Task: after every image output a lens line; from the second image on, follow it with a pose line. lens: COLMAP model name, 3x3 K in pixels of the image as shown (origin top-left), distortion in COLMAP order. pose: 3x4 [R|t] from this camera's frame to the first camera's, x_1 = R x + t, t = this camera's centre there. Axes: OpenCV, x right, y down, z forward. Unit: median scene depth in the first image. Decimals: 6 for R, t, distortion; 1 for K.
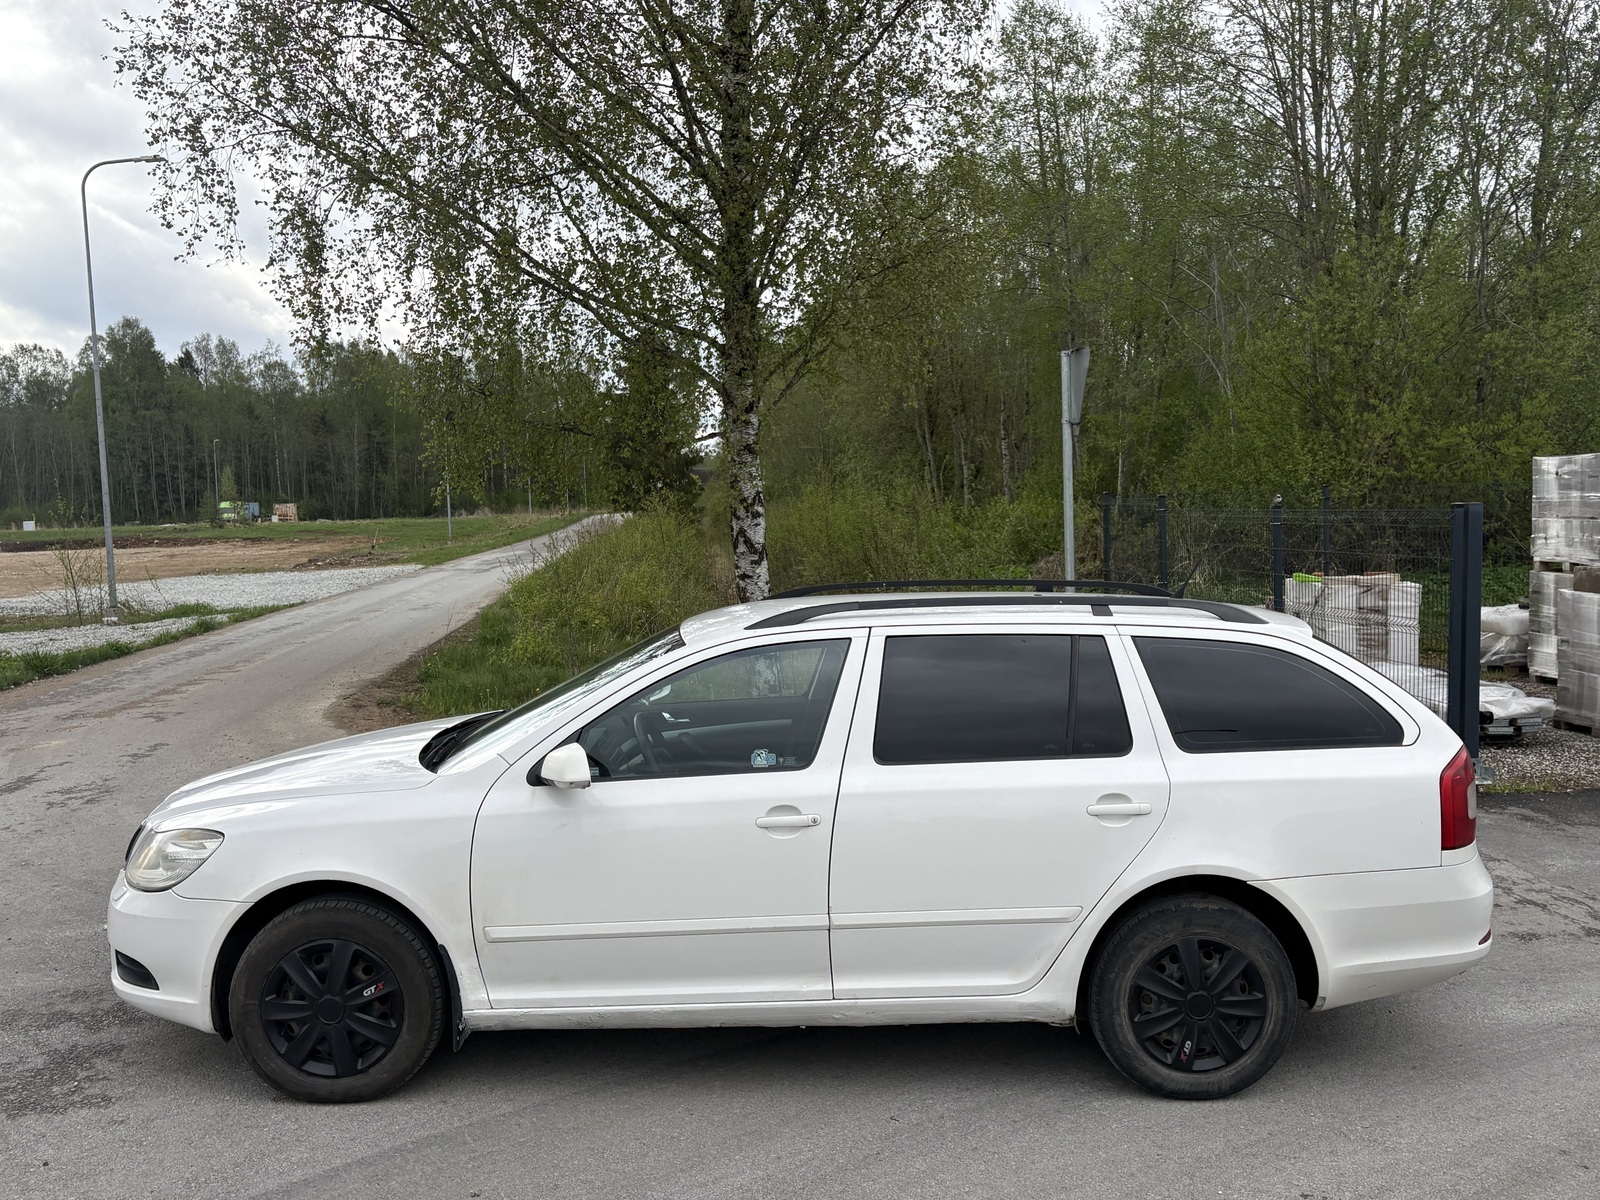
lens RADIAL K [[1459.5, 0, 800.0], [0, 1459.5, 600.0], [0, 0, 1]] dist [0.055544, -0.005979]
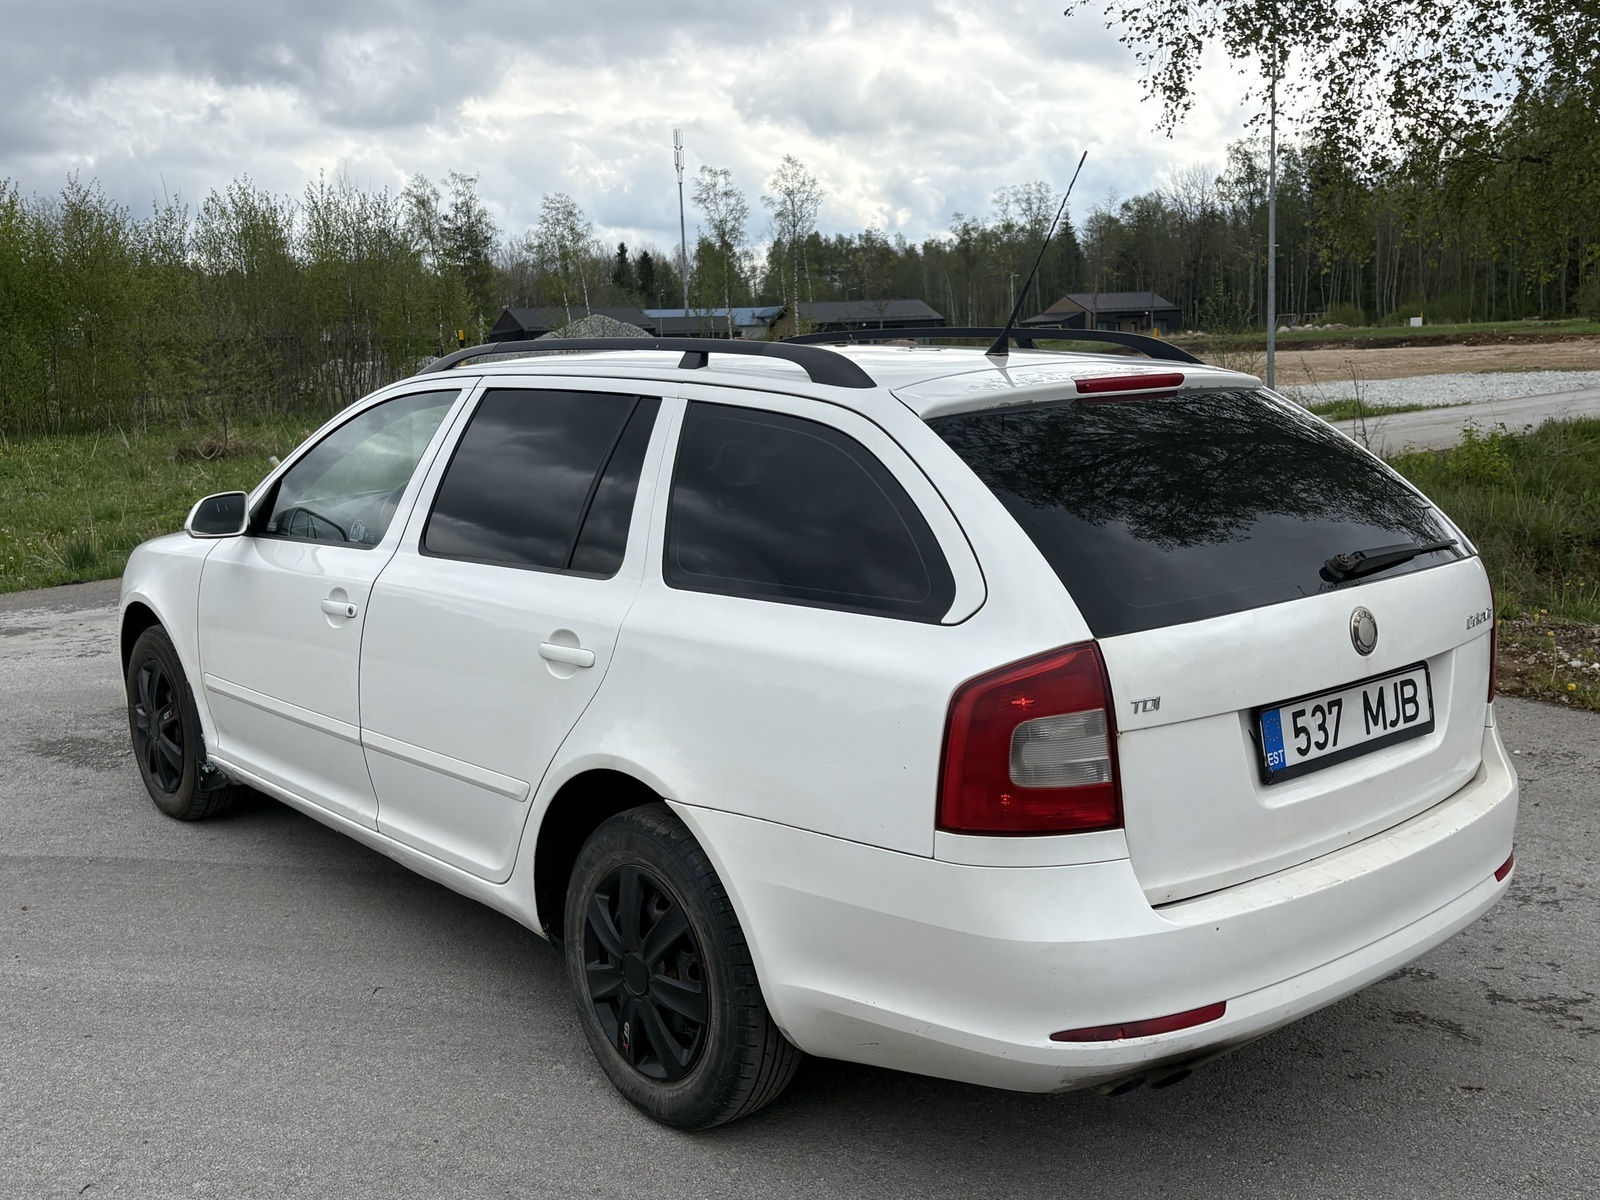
lens RADIAL K [[1618.4, 0, 800.0], [0, 1618.4, 600.0], [0, 0, 1]] dist [0.021169, 0.005401]
pose [[0.635391, 0.124143, -0.762146, 0.835977], [-0.034283, 0.990554, 0.132767, 0.017549], [0.771429, -0.058230, 0.633645, 0.614796]]
